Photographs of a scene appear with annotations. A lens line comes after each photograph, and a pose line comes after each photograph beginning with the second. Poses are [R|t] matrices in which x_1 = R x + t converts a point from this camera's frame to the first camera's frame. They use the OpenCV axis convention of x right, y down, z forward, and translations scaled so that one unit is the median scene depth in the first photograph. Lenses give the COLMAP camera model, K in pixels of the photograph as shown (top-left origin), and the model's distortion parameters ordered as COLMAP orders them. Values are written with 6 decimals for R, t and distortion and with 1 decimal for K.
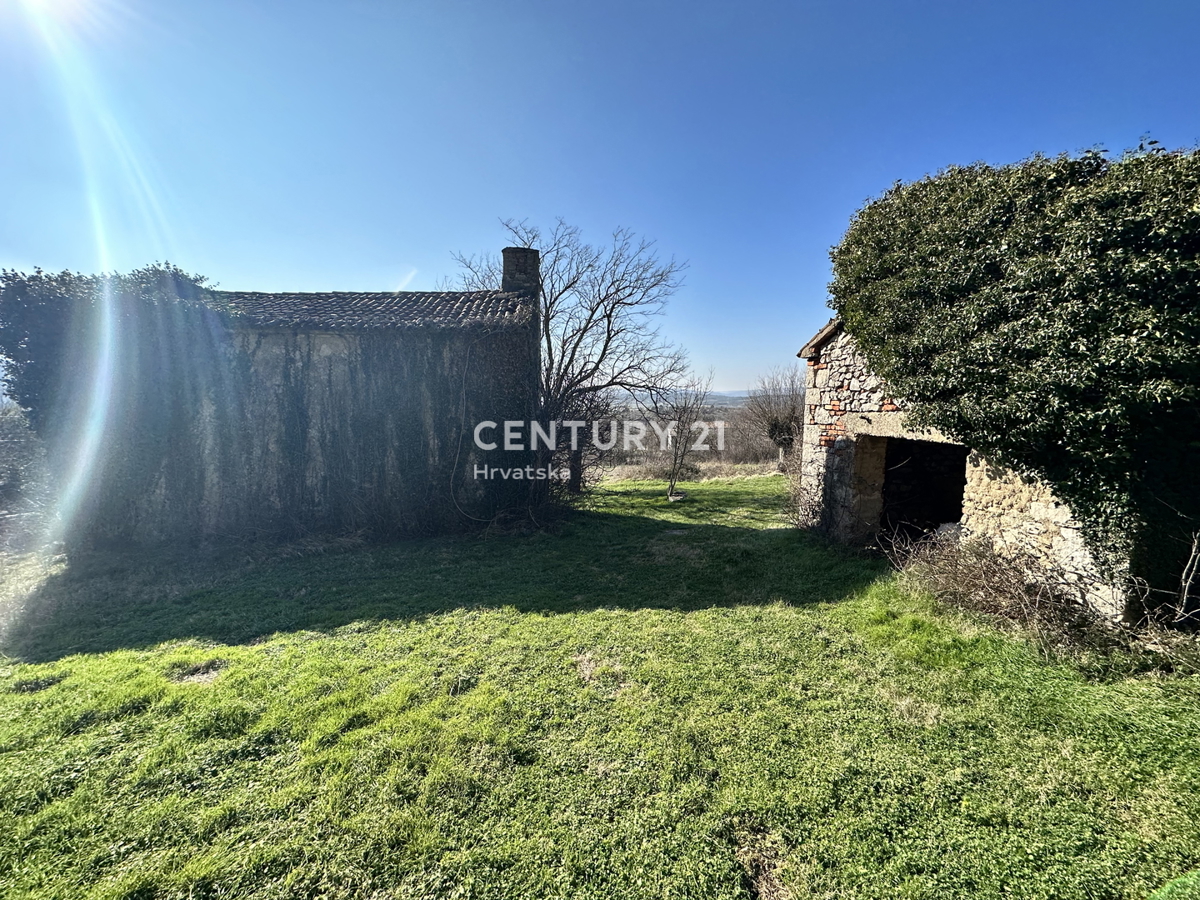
lens RADIAL K [[476.5, 0, 598.9], [0, 476.5, 447.8], [0, 0, 1]] dist [-0.005520, 0.001186]
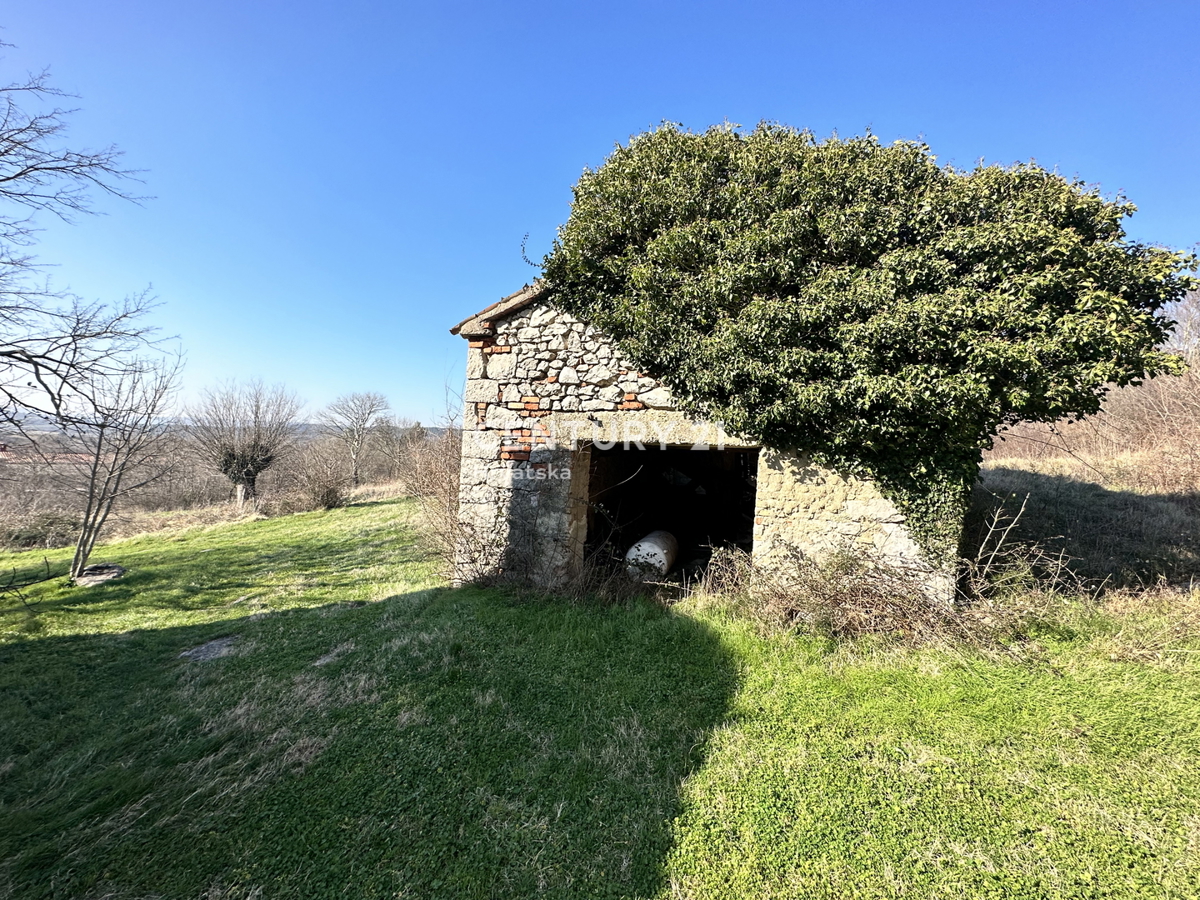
lens RADIAL K [[476.5, 0, 601.9], [0, 476.5, 450.3], [0, 0, 1]] dist [-0.005520, 0.001186]
pose [[0.465753, 0.035085, 0.884219, -0.099485], [0.032546, 0.997858, -0.056738, 0.029242], [-0.884316, 0.055204, 0.463614, 0.581738]]
